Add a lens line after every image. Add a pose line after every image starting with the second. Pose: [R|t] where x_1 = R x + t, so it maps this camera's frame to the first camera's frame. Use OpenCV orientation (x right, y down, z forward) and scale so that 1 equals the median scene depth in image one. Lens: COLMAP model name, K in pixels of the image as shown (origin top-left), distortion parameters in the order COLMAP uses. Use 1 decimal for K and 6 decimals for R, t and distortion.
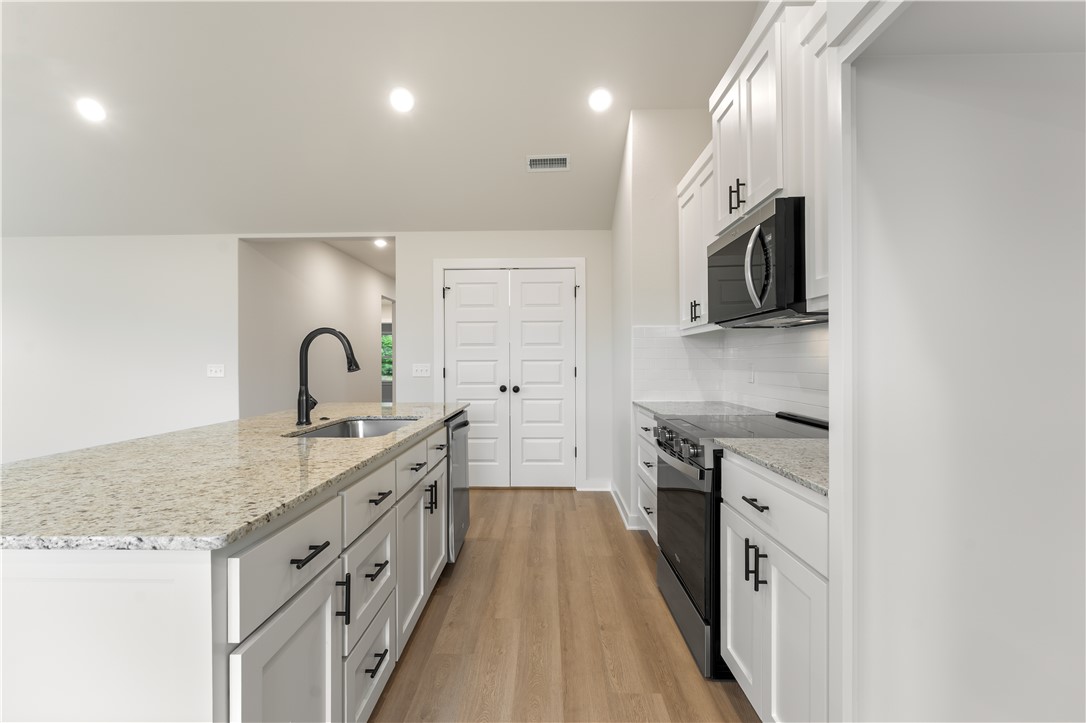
lens RADIAL K [[479.4, 0, 543.0], [0, 479.4, 361.5], [0, 0, 1]] dist [-0.001646, 0.000065]
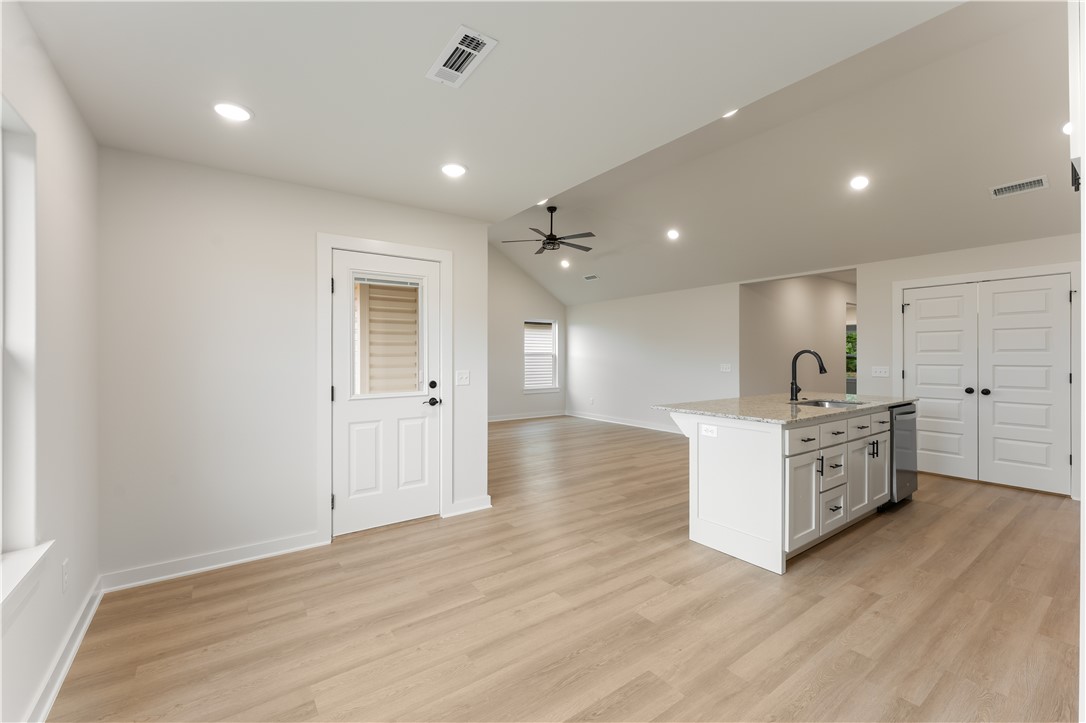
lens RADIAL K [[444.1, 0, 534.8], [0, 444.1, 357.1], [0, 0, 1]] dist [0.000891, 0.000076]
pose [[0.590470, 0.004726, -0.807045, 0.262374], [-0.003582, 0.999988, 0.003235, -0.035035], [0.807051, 0.000981, 0.590480, -0.721400]]
